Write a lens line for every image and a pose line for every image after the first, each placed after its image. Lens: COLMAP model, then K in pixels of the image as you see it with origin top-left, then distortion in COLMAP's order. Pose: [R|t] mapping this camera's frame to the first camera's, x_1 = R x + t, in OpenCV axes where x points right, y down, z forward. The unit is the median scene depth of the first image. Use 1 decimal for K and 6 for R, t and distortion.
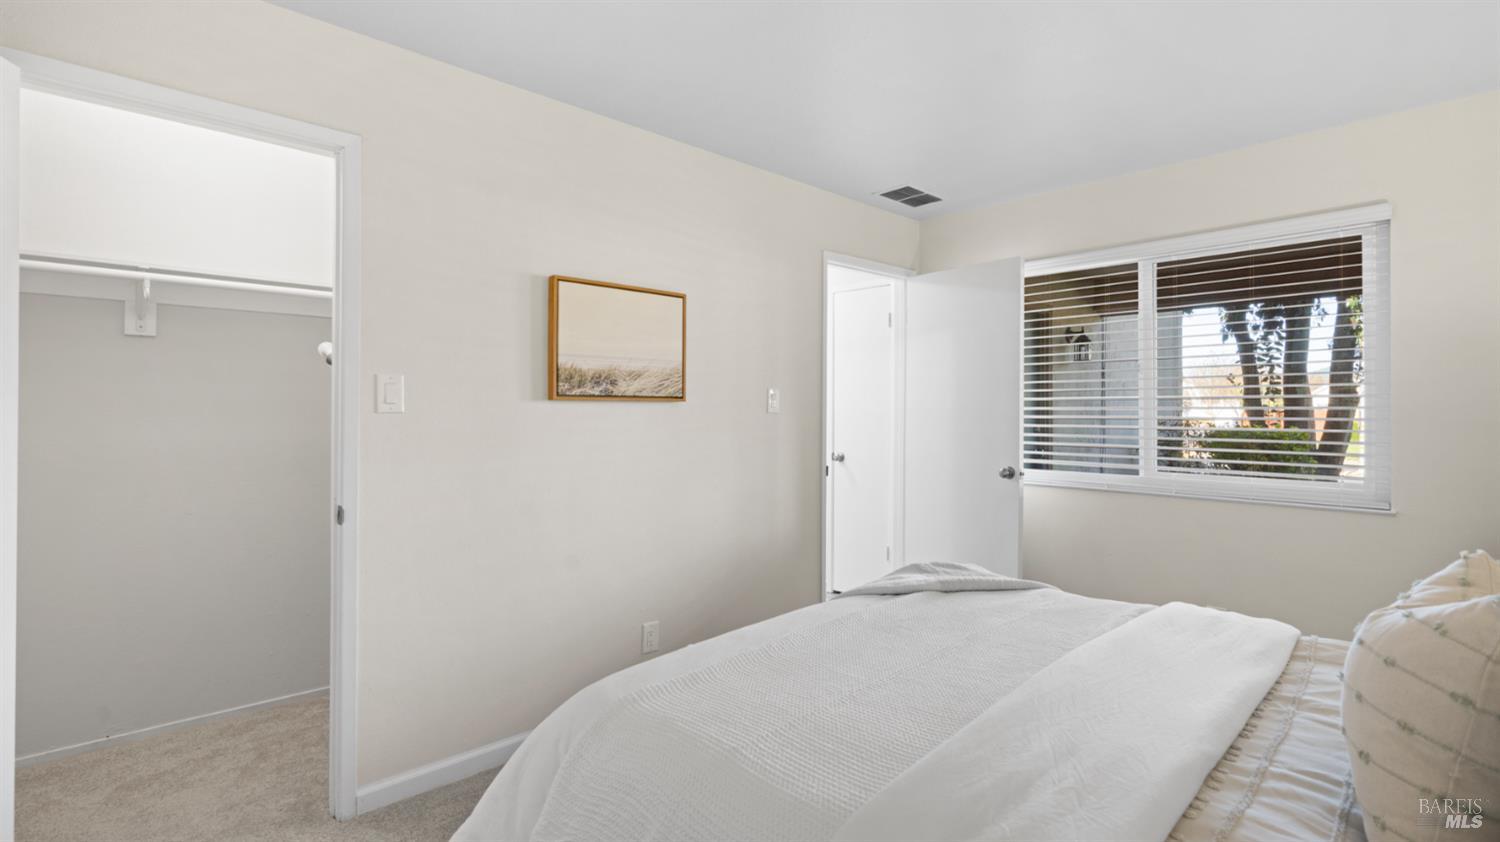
lens RADIAL K [[680.8, 0, 748.6], [0, 680.8, 417.0], [0, 0, 1]] dist [-0.002062, -0.000072]
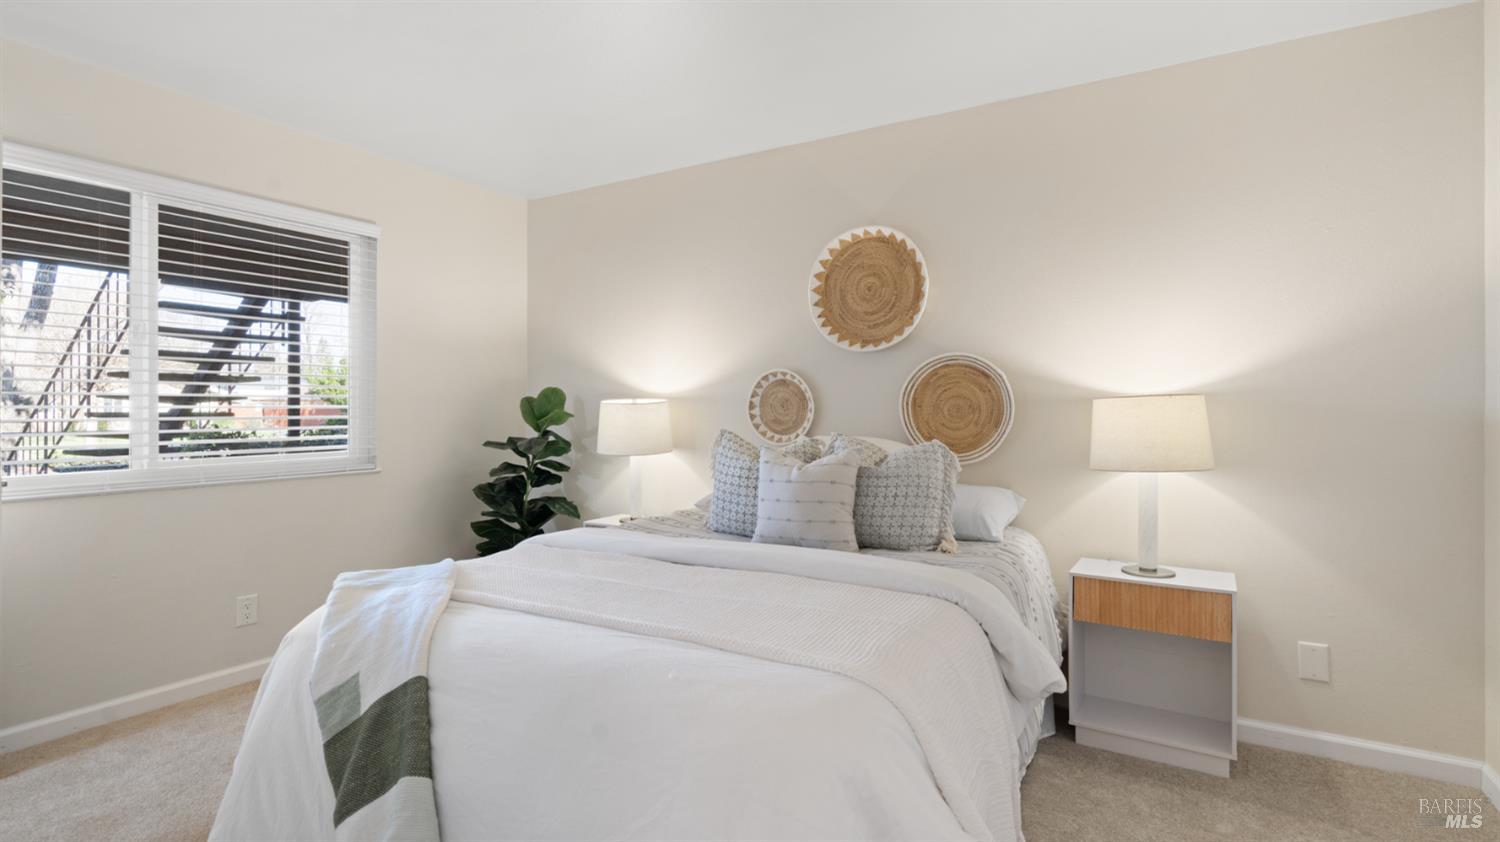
lens RADIAL K [[729.9, 0, 765.3], [0, 729.9, 413.9], [0, 0, 1]] dist [-0.000210, 0.002448]
pose [[-0.303764, -0.010882, 0.952685, -0.540984], [0.008404, 0.999865, 0.014100, 0.021280], [-0.952710, 0.012290, -0.303631, 0.695730]]
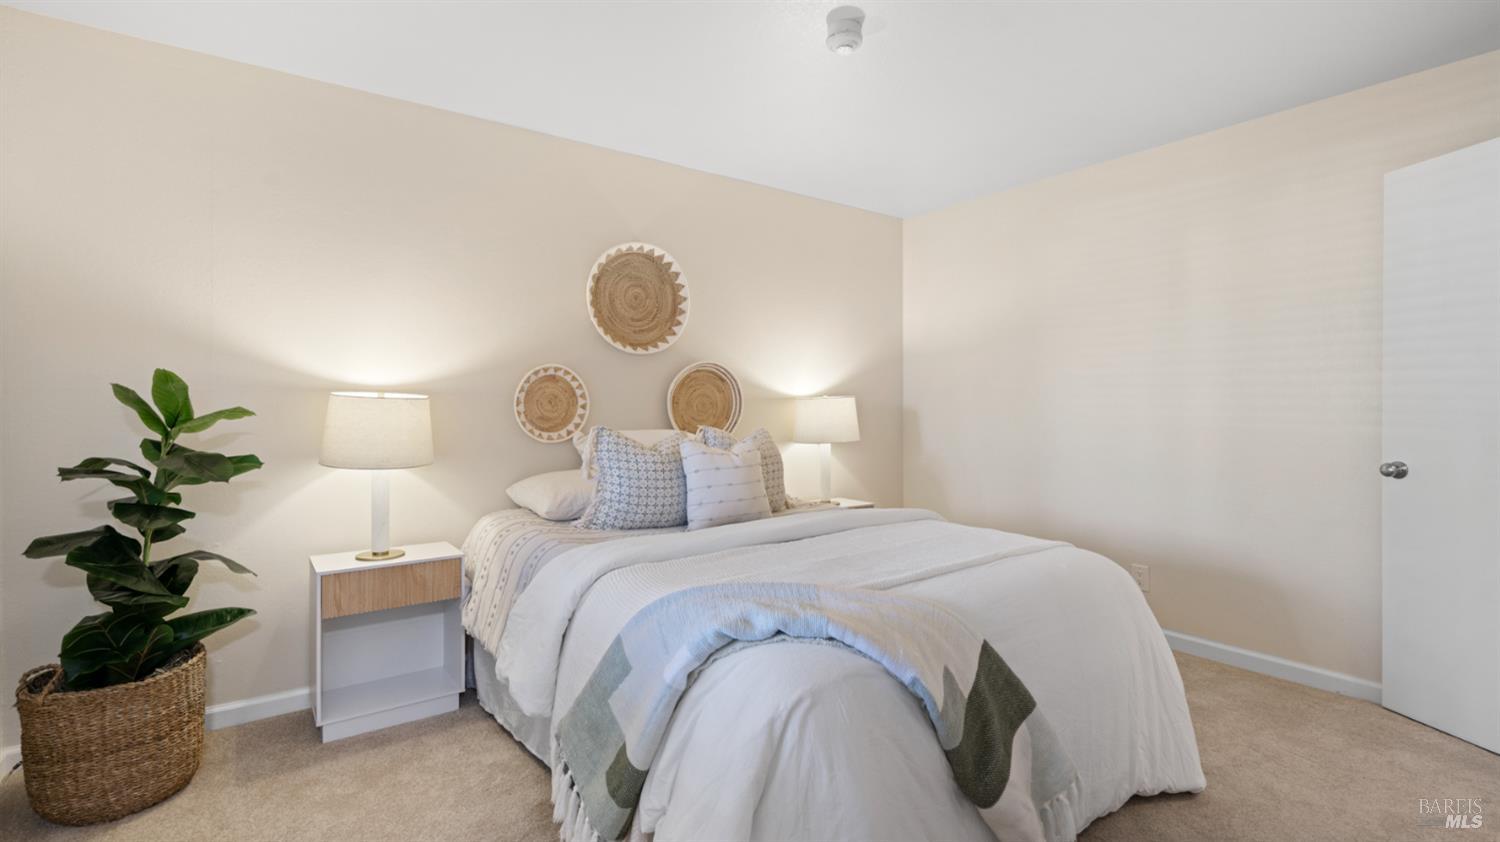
lens RADIAL K [[680.8, 0, 744.6], [0, 680.8, 415.2], [0, 0, 1]] dist [-0.002062, -0.000072]
pose [[-0.995749, -0.004975, 0.091969, 0.230648], [-0.002531, 0.999641, 0.026667, 0.015860], [-0.092068, 0.026321, -0.995405, 1.395469]]
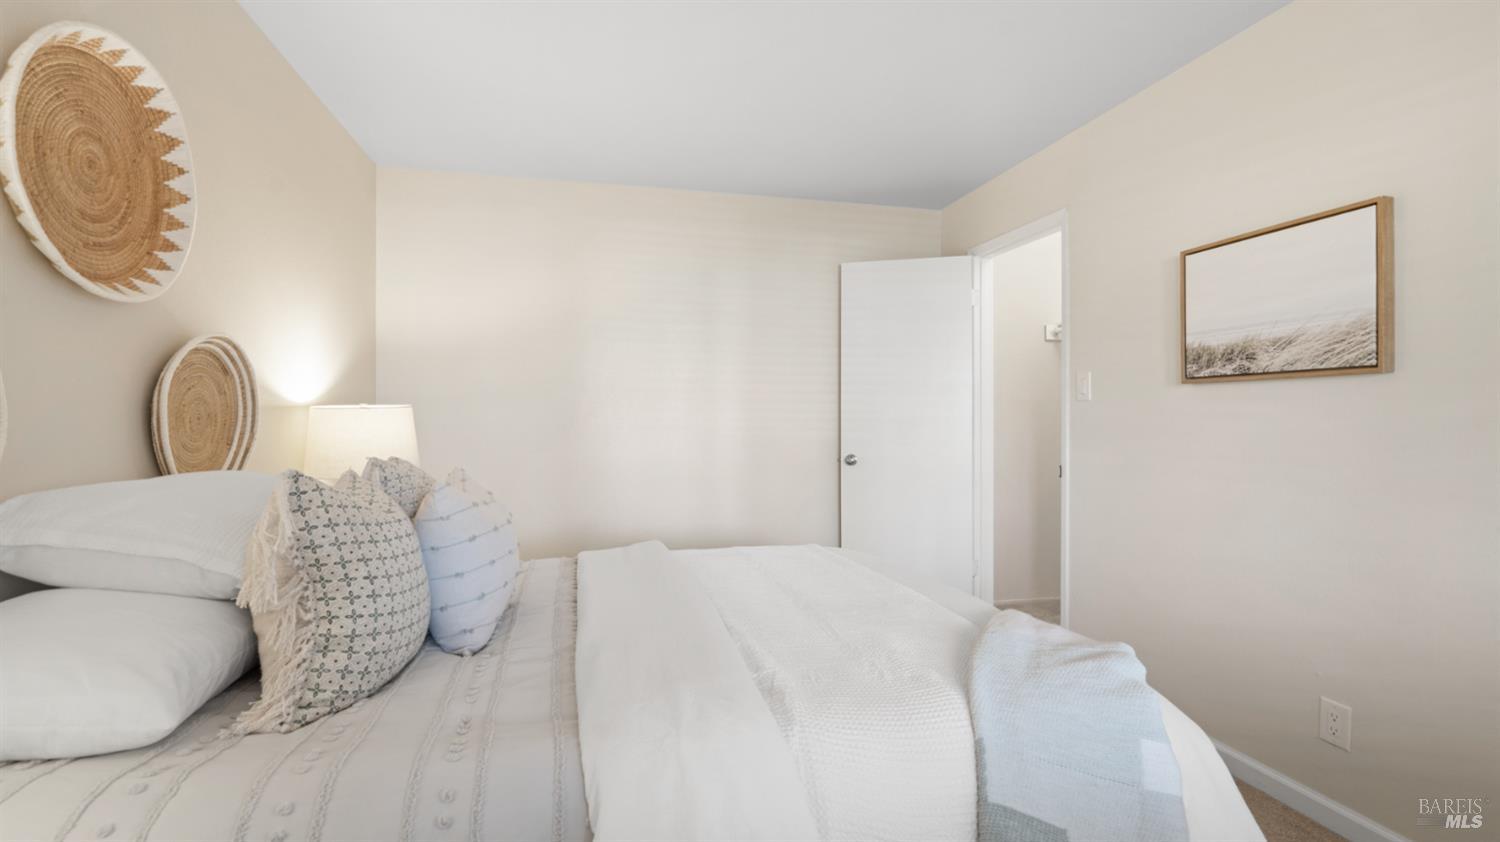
lens RADIAL K [[680.8, 0, 758.4], [0, 680.8, 421.4], [0, 0, 1]] dist [-0.002062, -0.000072]
pose [[-0.464682, 0.001600, -0.885476, 0.768140], [-0.009333, 0.999934, 0.006705, 0.024347], [0.885428, 0.011380, -0.464637, 0.868994]]
